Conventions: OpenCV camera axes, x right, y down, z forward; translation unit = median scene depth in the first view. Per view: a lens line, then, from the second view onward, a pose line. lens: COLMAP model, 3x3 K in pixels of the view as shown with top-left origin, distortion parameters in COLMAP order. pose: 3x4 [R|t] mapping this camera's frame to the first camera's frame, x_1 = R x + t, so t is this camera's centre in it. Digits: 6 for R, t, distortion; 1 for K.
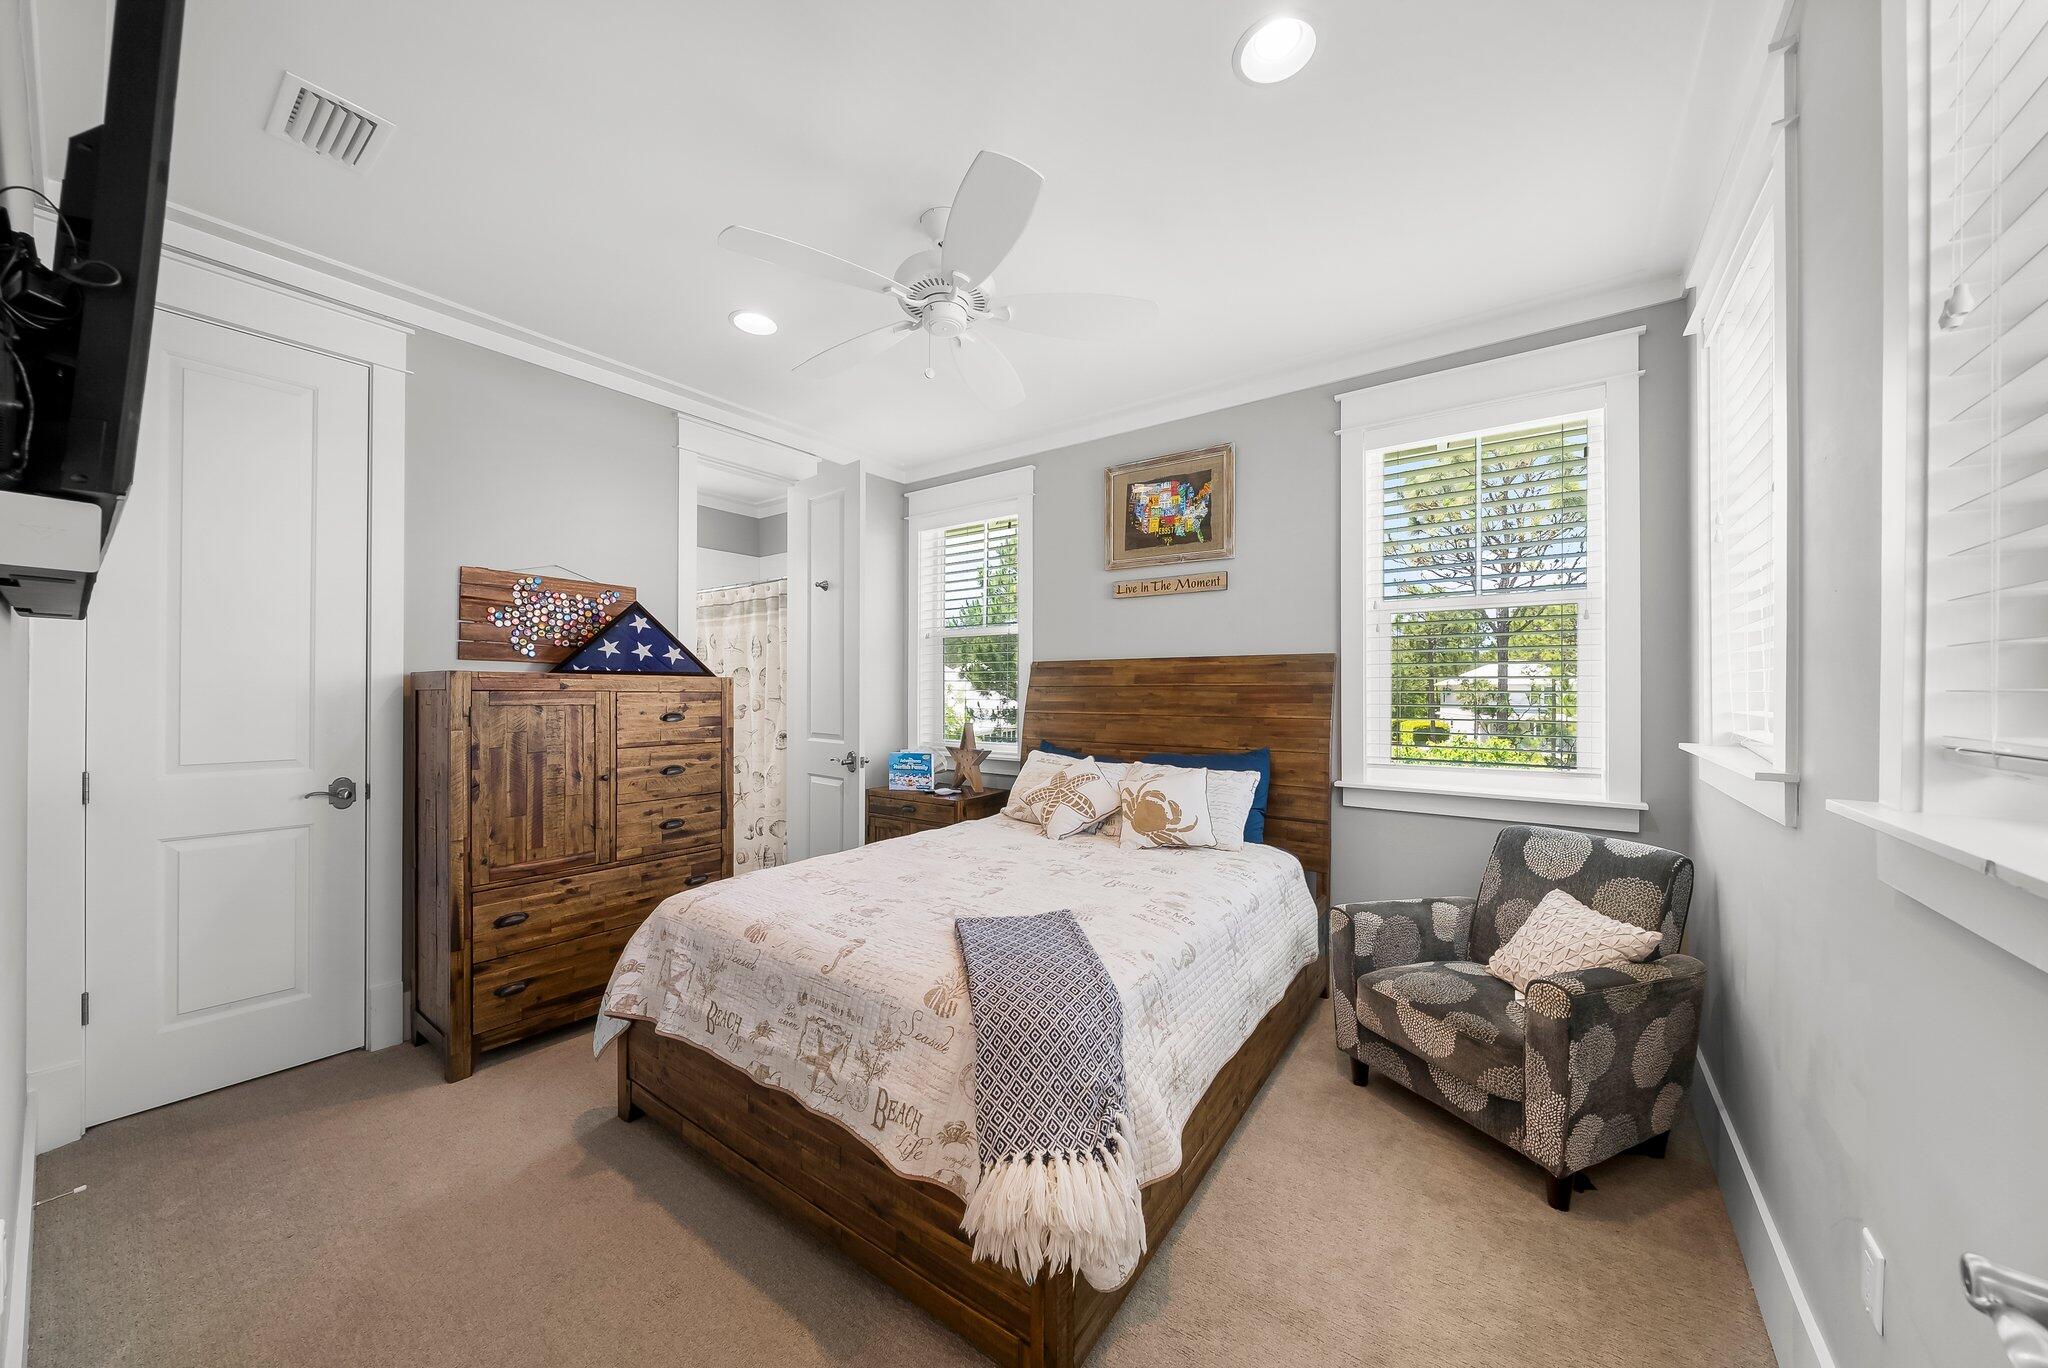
lens RADIAL K [[717.8, 0, 1017.7], [0, 717.8, 692.2], [0, 0, 1]] dist [-0.000117, 0.000032]
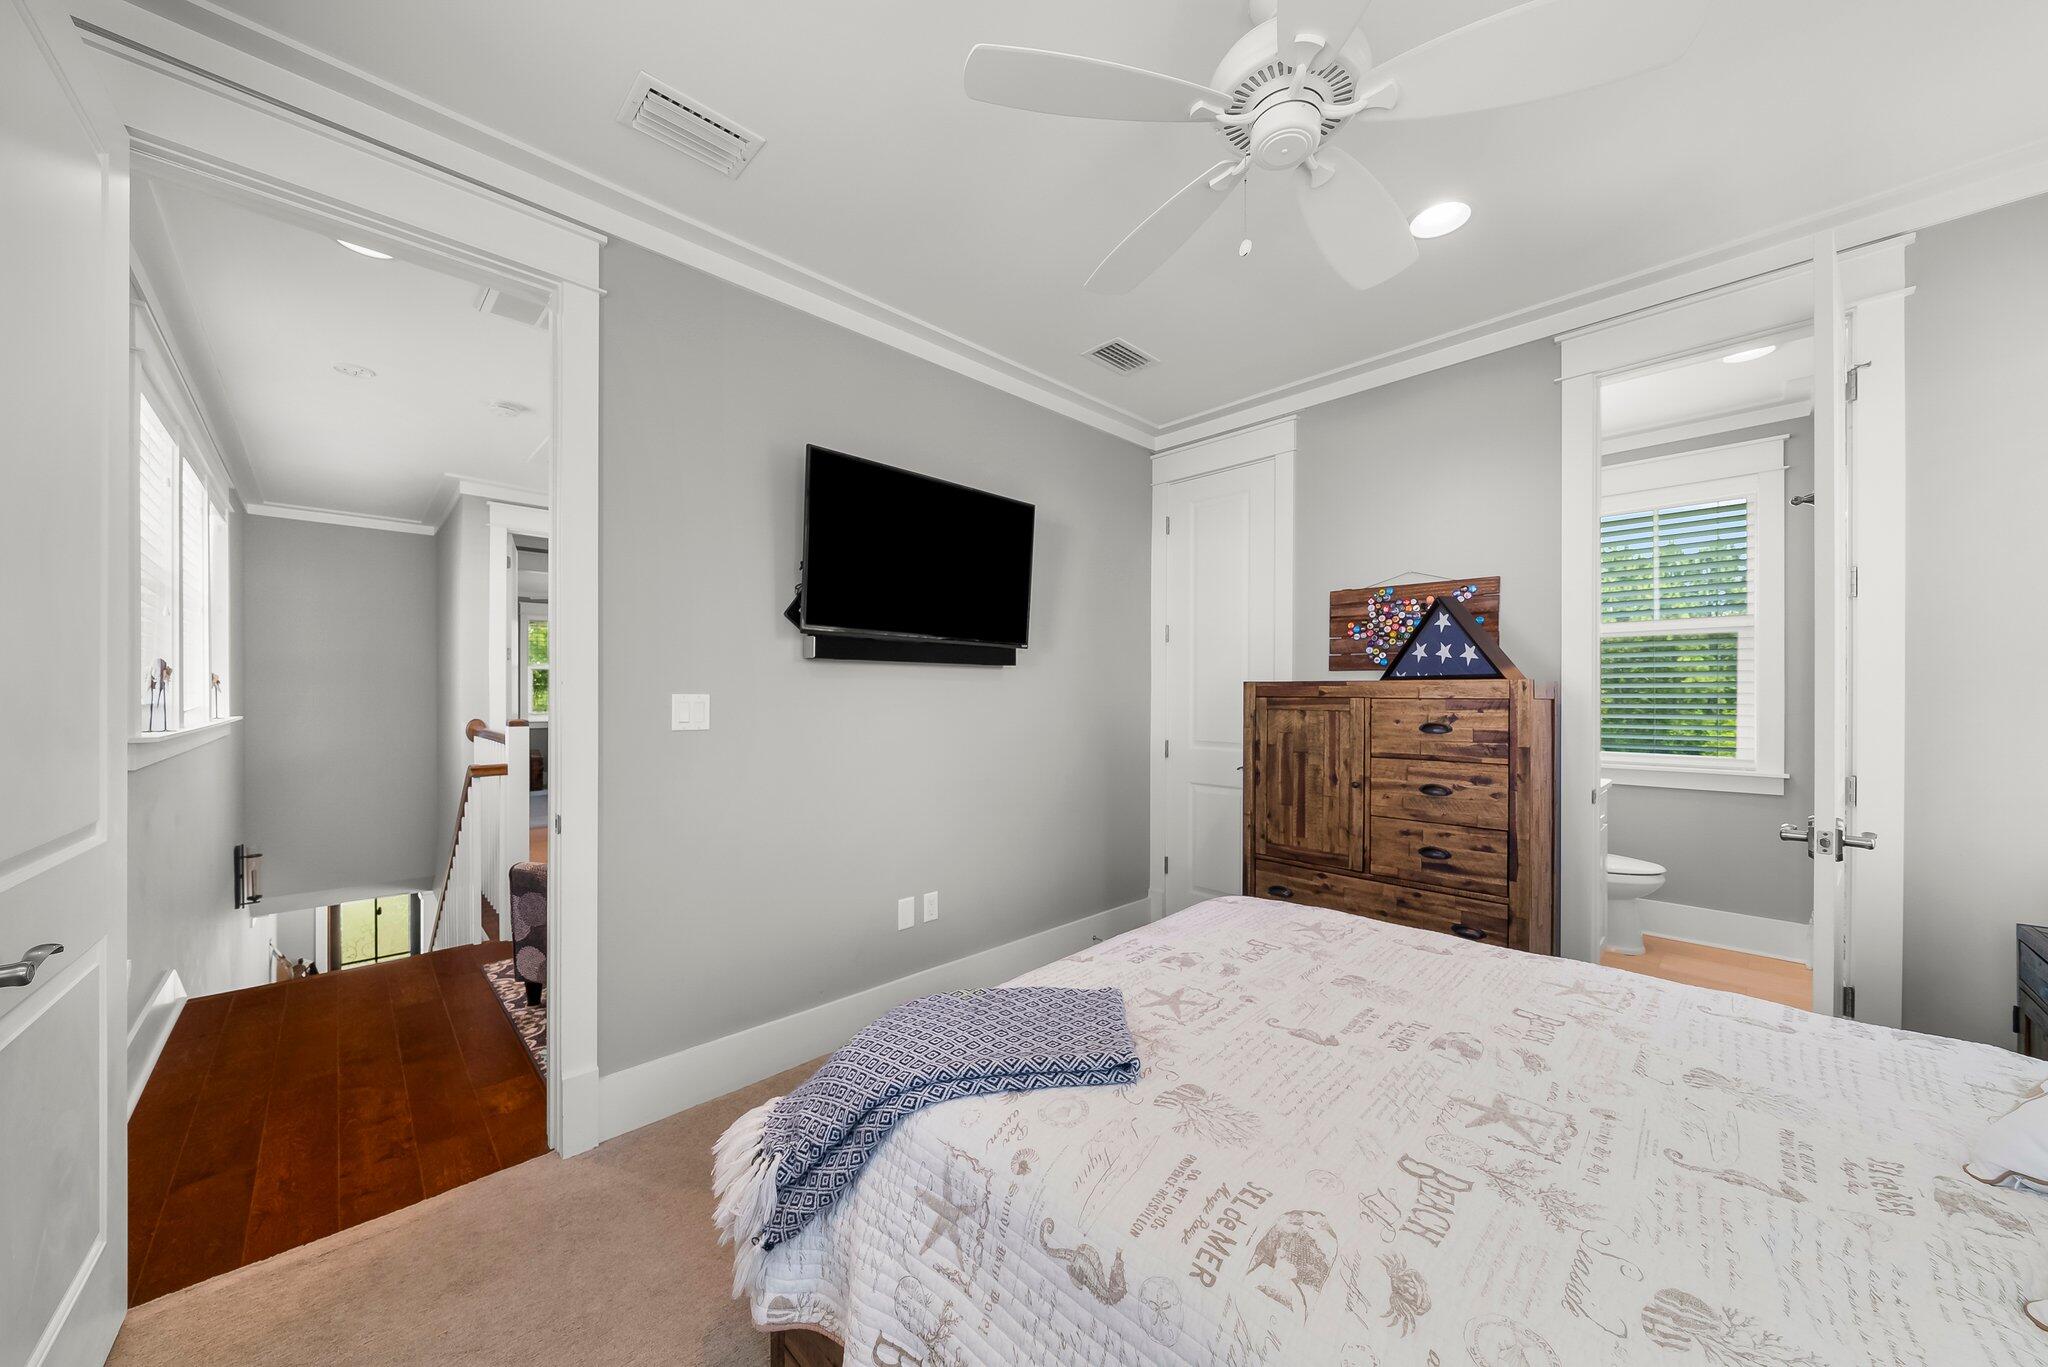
lens RADIAL K [[717.8, 0, 1019.1], [0, 717.8, 692.2], [0, 0, 1]] dist [-0.000117, 0.000032]
pose [[-0.174607, -0.007655, -0.984608, 0.452988], [-0.004764, 0.999965, -0.006930, 0.000302], [0.984627, 0.003480, -0.174638, 0.668859]]
